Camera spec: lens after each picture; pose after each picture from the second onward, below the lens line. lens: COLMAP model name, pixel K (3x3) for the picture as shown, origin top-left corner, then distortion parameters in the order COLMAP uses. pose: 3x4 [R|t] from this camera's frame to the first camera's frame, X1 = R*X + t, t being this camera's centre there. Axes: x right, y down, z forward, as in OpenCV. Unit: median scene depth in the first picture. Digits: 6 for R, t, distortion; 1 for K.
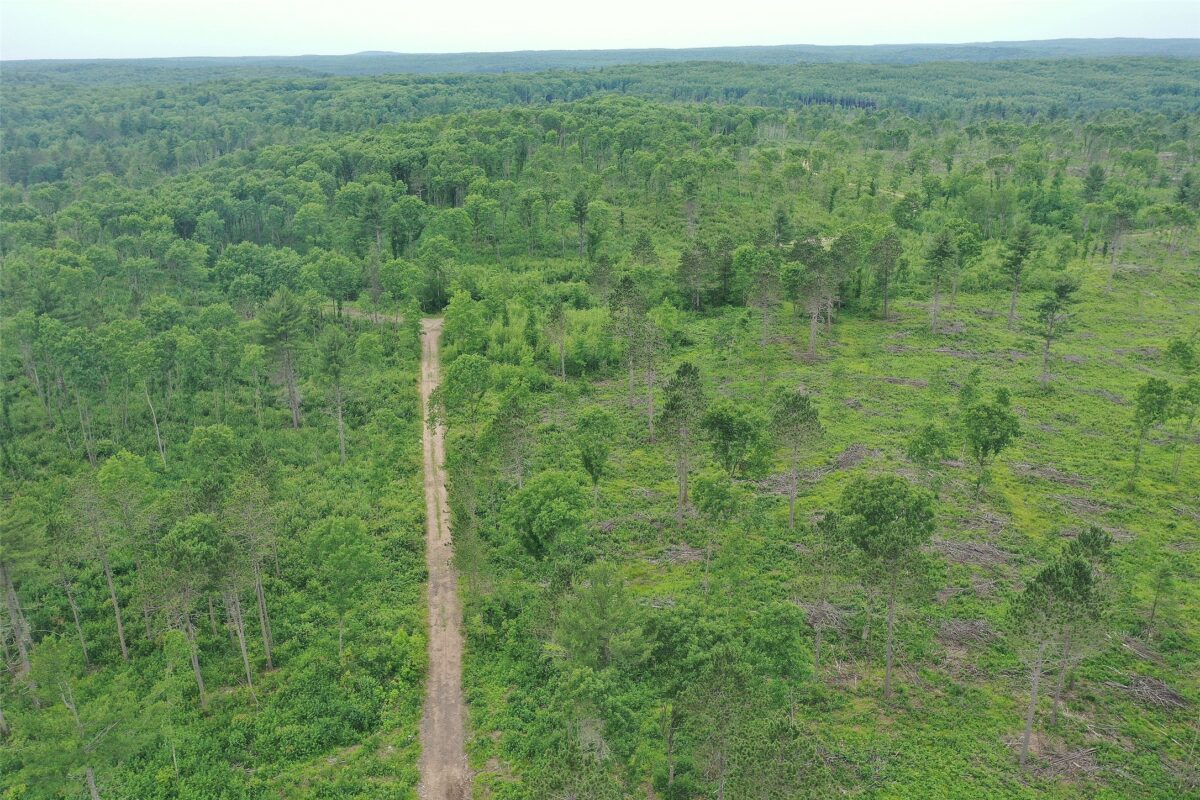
lens RADIAL K [[949.7, 0, 602.1], [0, 949.7, 395.8], [0, 0, 1]] dist [0.004848, 0.000078]
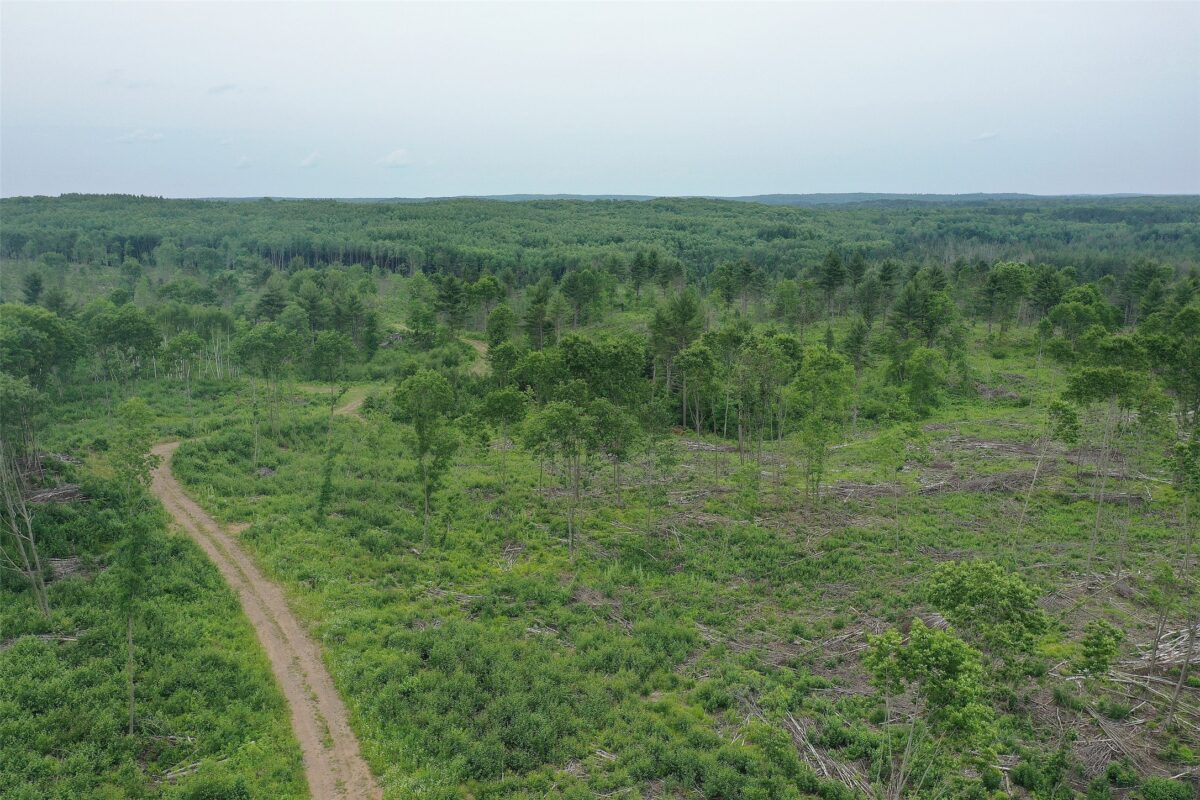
lens RADIAL K [[949.7, 0, 600.1], [0, 949.7, 399.9], [0, 0, 1]] dist [0.004848, 0.000078]
pose [[0.866866, -0.096574, 0.489097, 0.099788], [0.167077, 0.980601, -0.102502, -0.143790], [-0.469711, 0.170572, 0.866185, 0.457117]]
